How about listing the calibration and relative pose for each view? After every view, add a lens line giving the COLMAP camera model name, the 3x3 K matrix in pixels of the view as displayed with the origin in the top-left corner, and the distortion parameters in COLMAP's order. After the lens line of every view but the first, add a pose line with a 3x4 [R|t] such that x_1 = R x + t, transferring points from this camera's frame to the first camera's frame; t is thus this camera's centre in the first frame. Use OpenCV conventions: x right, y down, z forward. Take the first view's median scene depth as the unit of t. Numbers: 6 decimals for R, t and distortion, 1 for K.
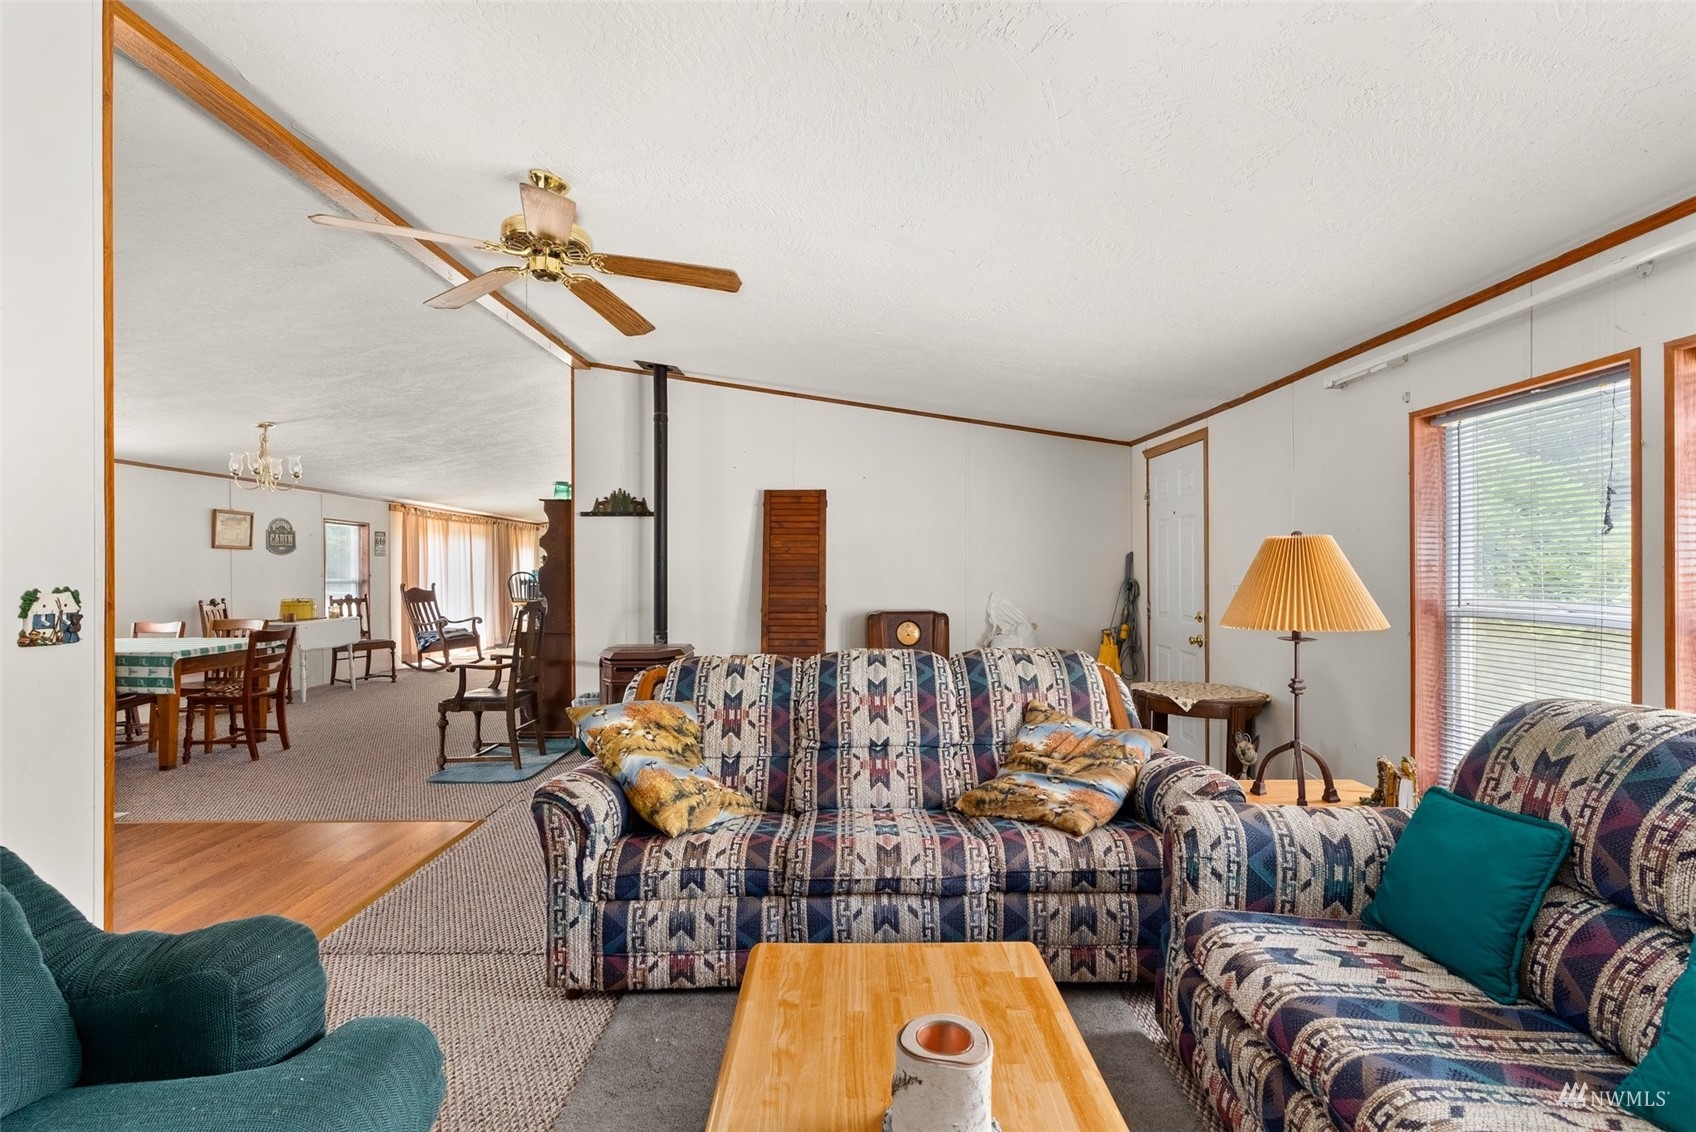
lens RADIAL K [[769.4, 0, 851.7], [0, 769.4, 567.6], [0, 0, 1]] dist [-0.004267, 0.002513]
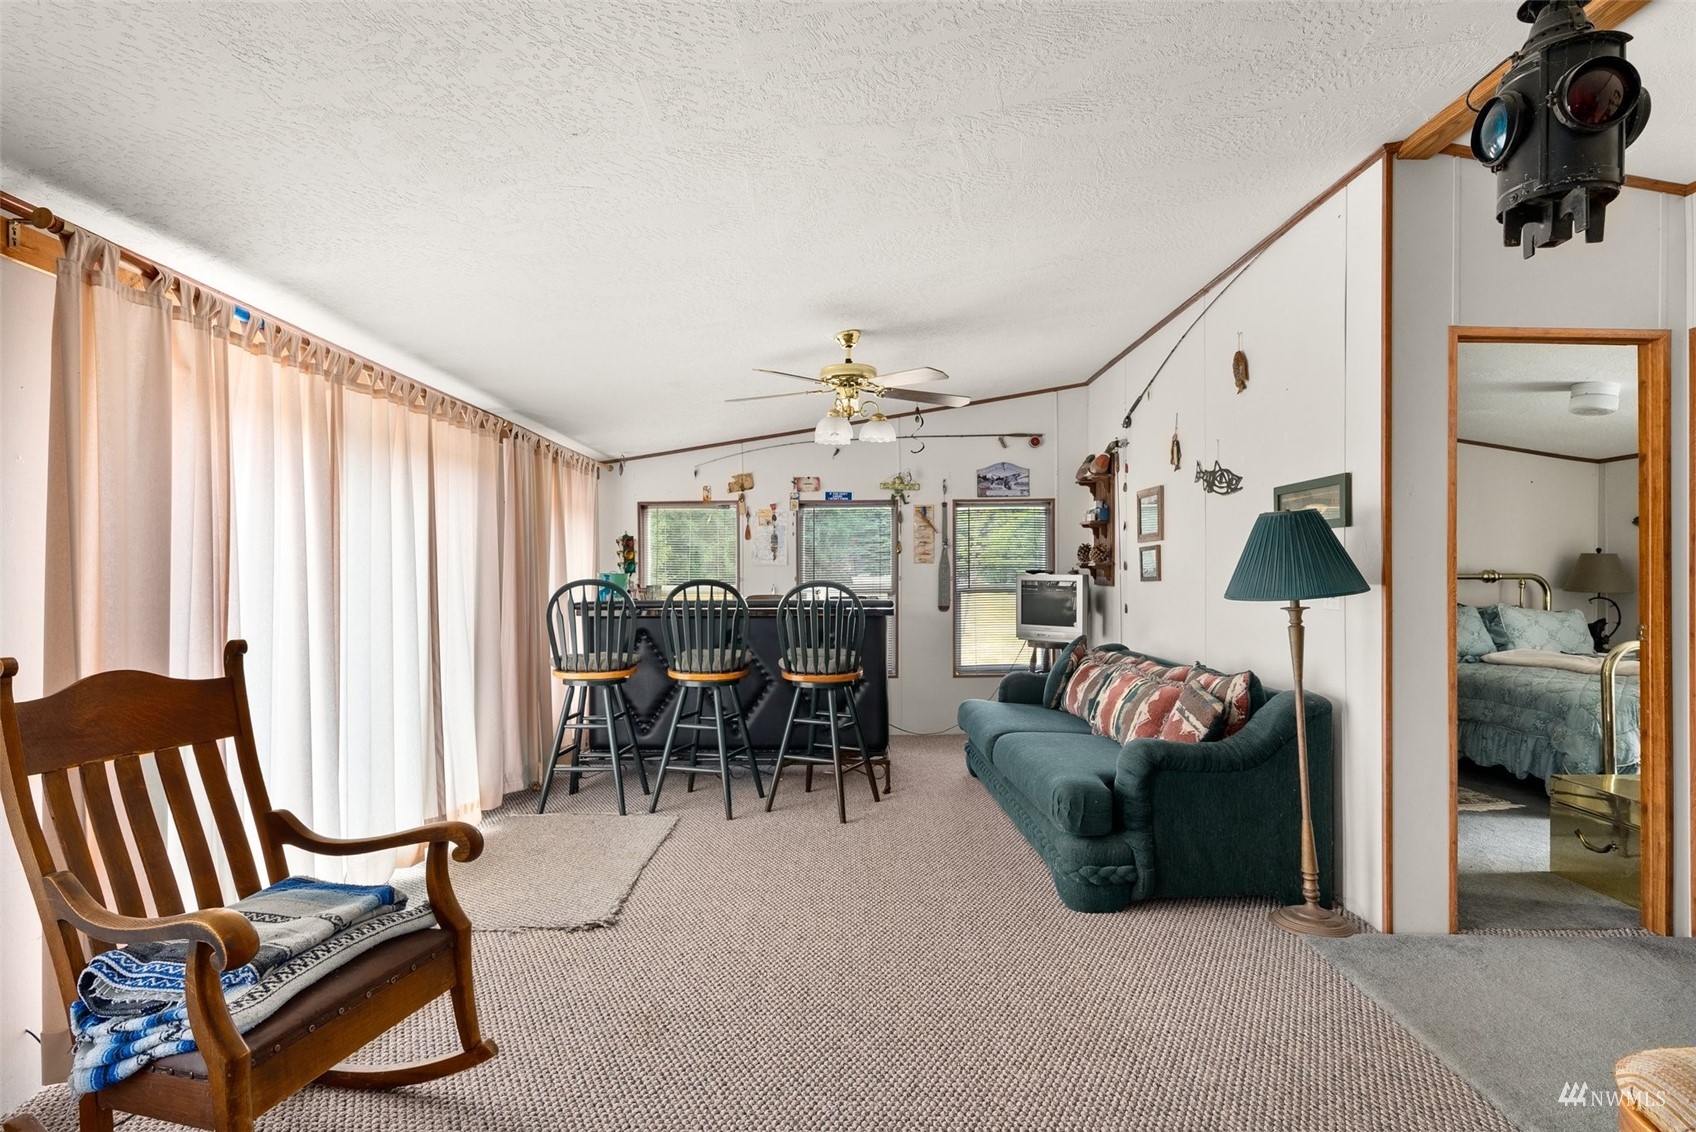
lens RADIAL K [[829.6, 0, 846.0], [0, 829.6, 574.3], [0, 0, 1]] dist [-0.000972, 0.000376]
pose [[0.999959, 0.007671, -0.004733, -0.535257], [-0.007643, 0.999954, 0.005813, 0.000331], [0.004777, -0.005777, 0.999972, 1.093292]]
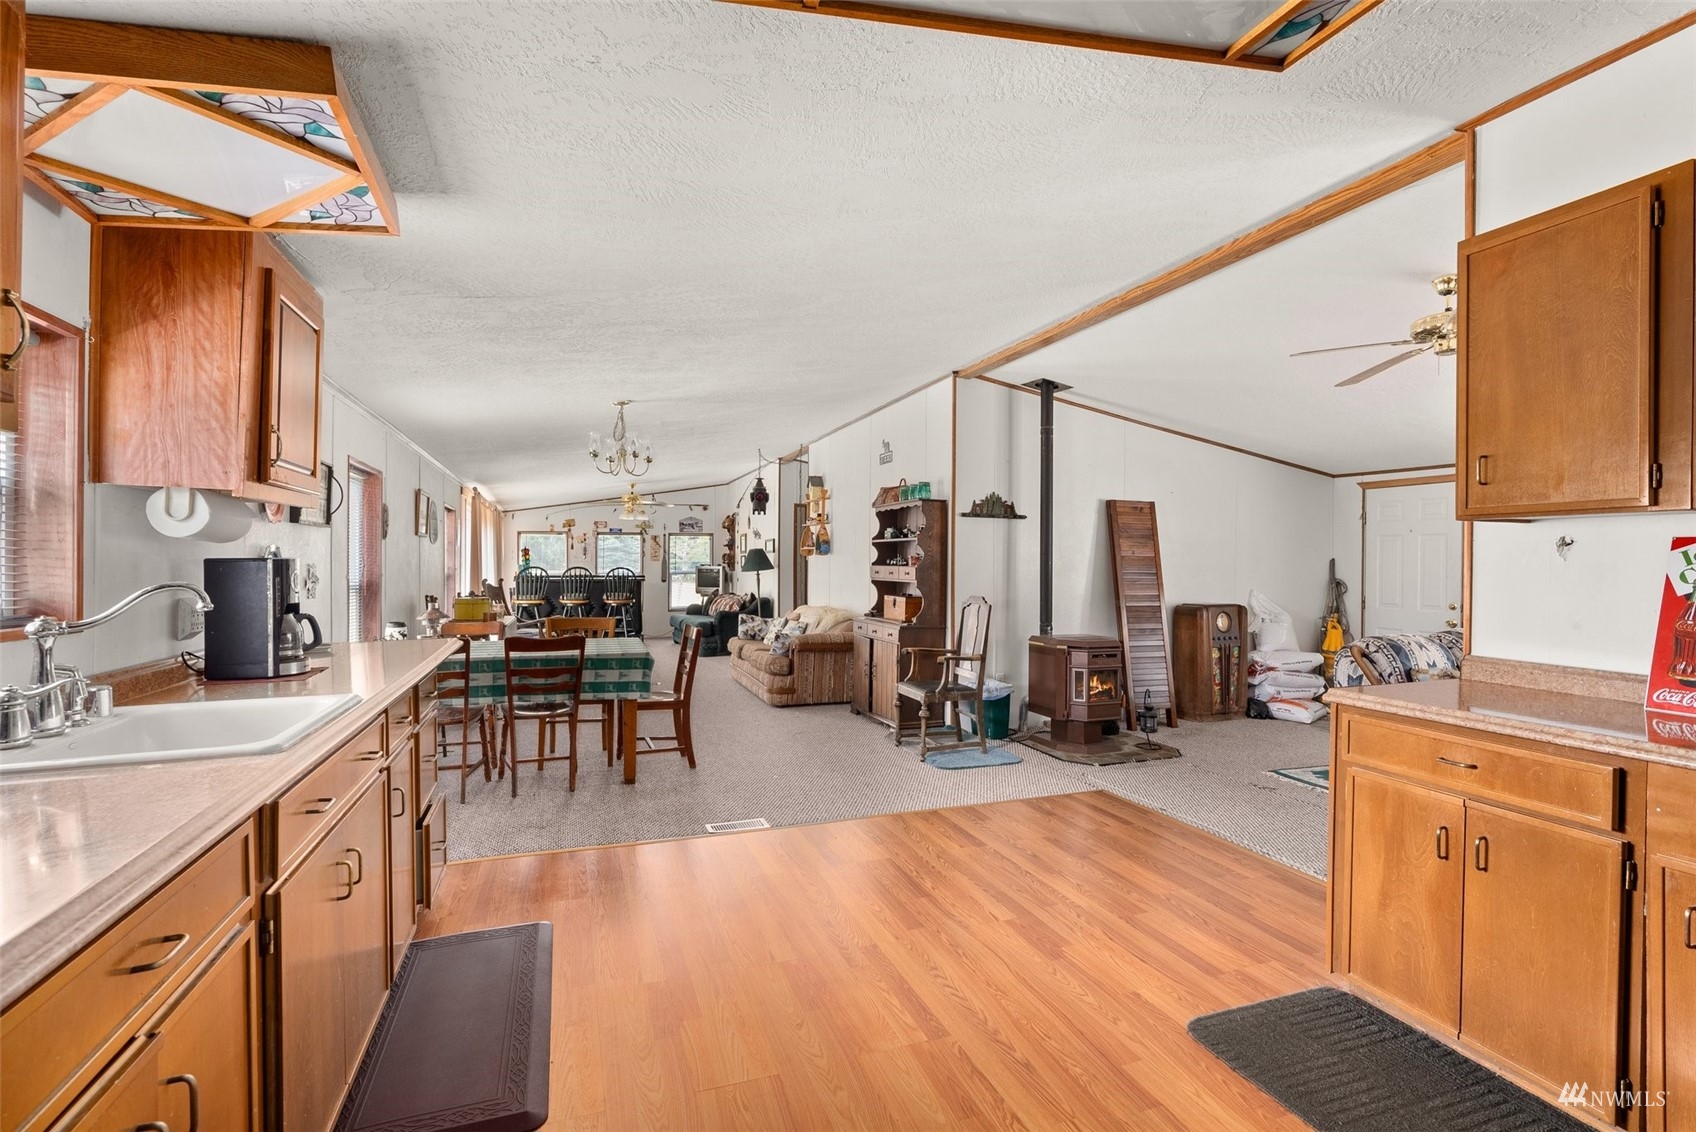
lens RADIAL K [[769.4, 0, 855.3], [0, 769.4, 566.7], [0, 0, 1]] dist [-0.004267, 0.002513]
pose [[0.935733, 0.011629, 0.352517, -0.662221], [-0.011892, 0.999928, -0.001418, 0.004437], [-0.352508, -0.002866, 0.935804, 0.042162]]
